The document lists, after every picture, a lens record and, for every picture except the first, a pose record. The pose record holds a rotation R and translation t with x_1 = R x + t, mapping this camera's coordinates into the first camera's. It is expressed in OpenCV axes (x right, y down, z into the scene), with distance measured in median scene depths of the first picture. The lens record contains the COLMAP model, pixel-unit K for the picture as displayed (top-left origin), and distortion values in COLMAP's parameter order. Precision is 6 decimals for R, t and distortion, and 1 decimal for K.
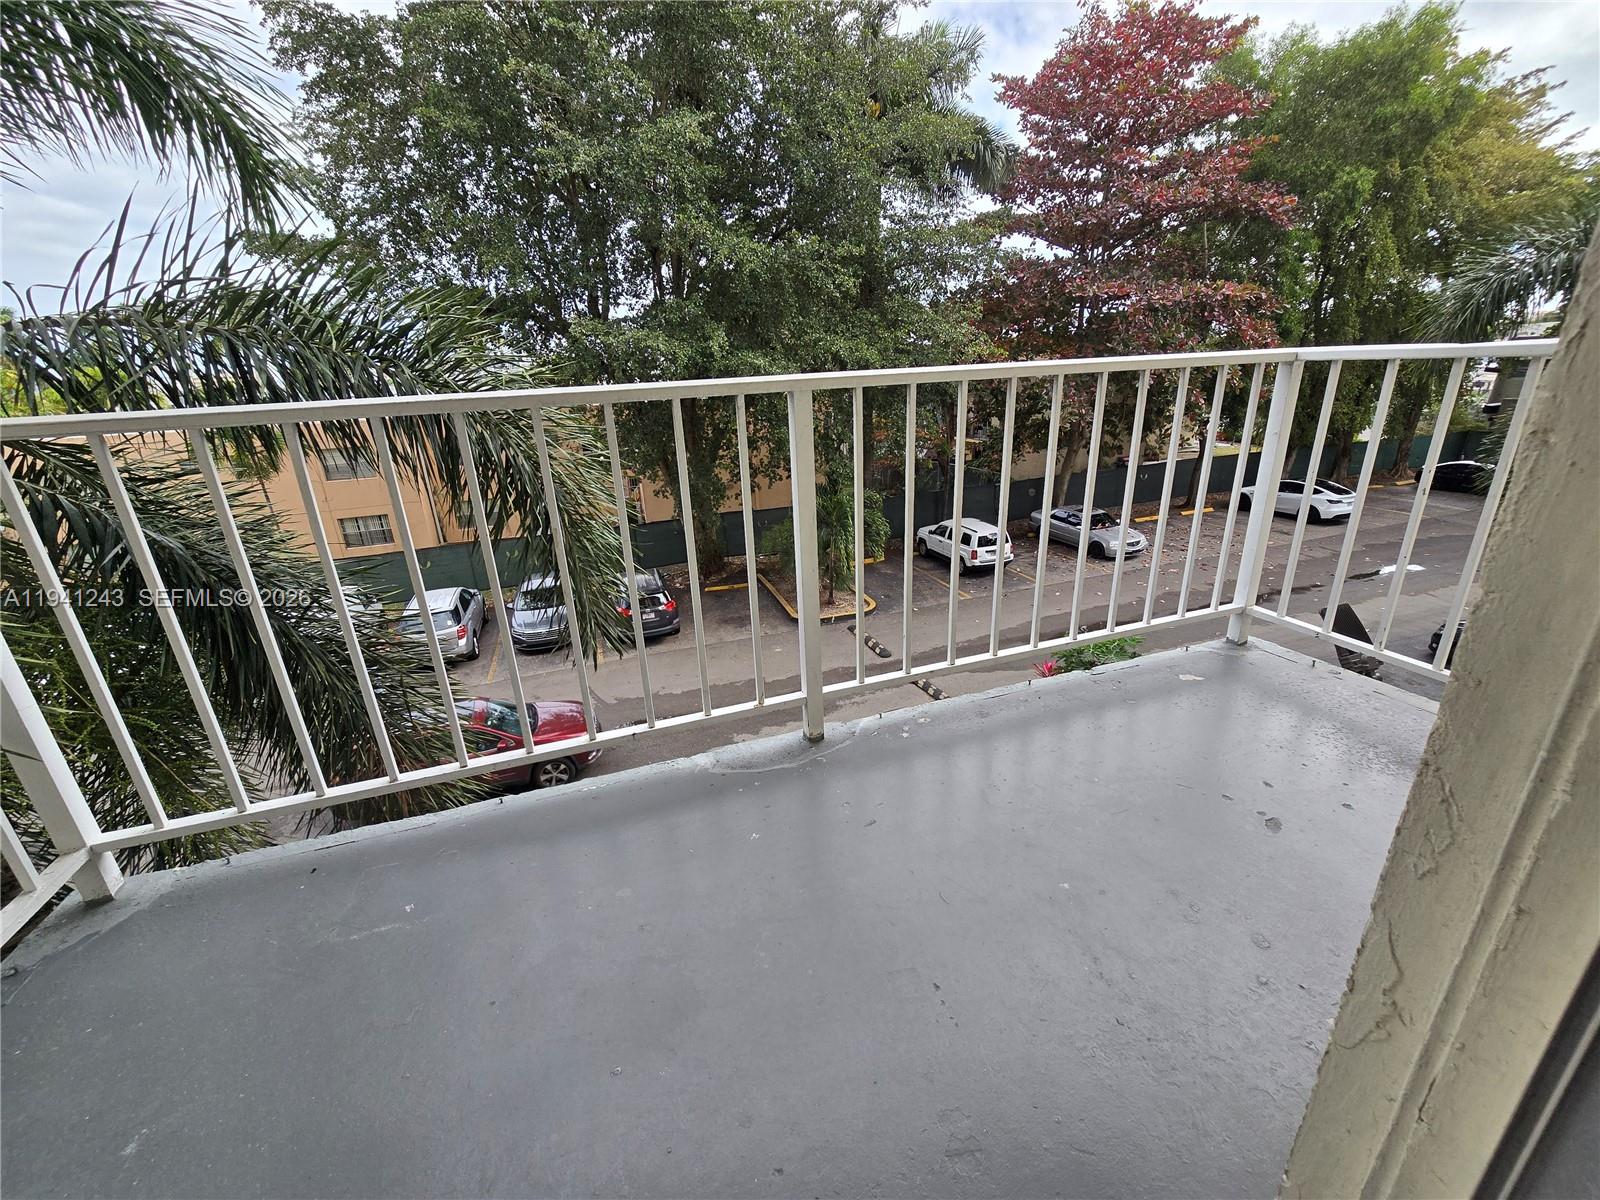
lens RADIAL K [[655.5, 0, 794.9], [0, 655.5, 595.8], [0, 0, 1]] dist [0.003468, 0.000004]
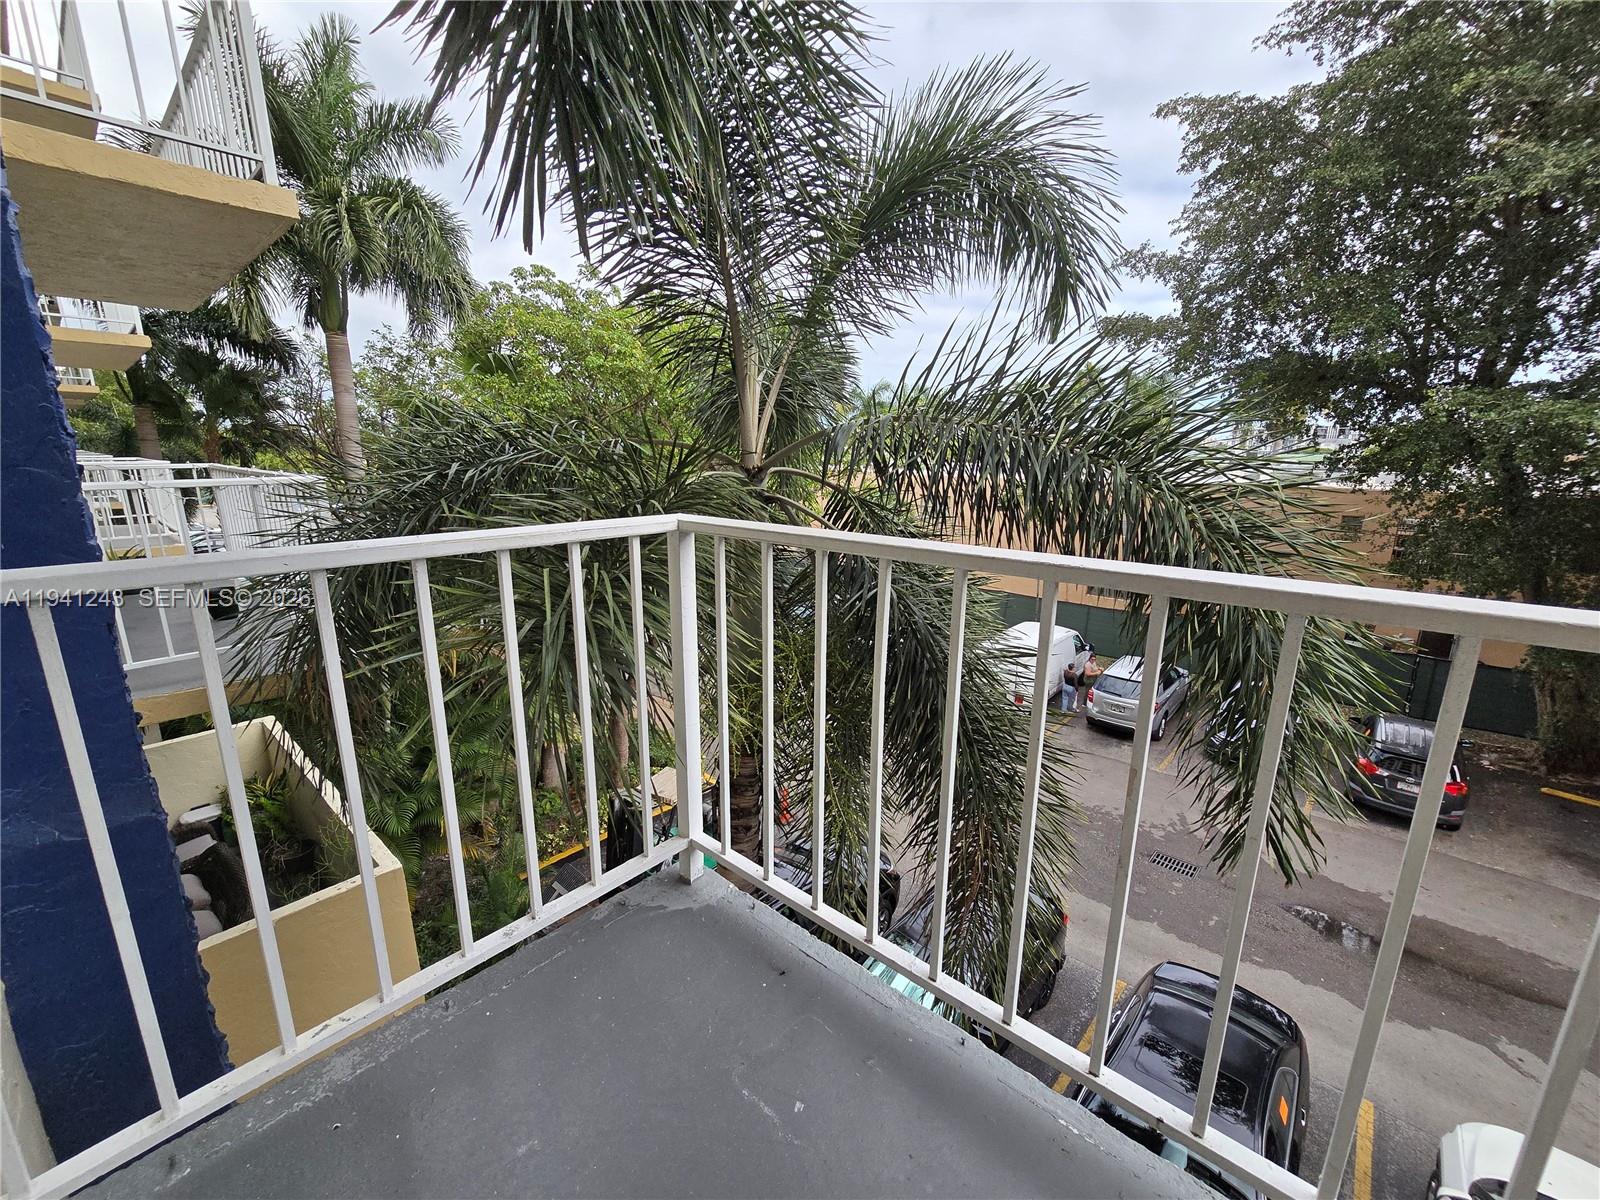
lens RADIAL K [[655.5, 0, 801.7], [0, 655.5, 594.5], [0, 0, 1]] dist [0.003468, 0.000004]
pose [[0.489178, 0.247860, -0.836224, -0.004605], [-0.321850, 0.942402, 0.091054, -0.061443], [0.810628, 0.224597, 0.540776, 0.093483]]
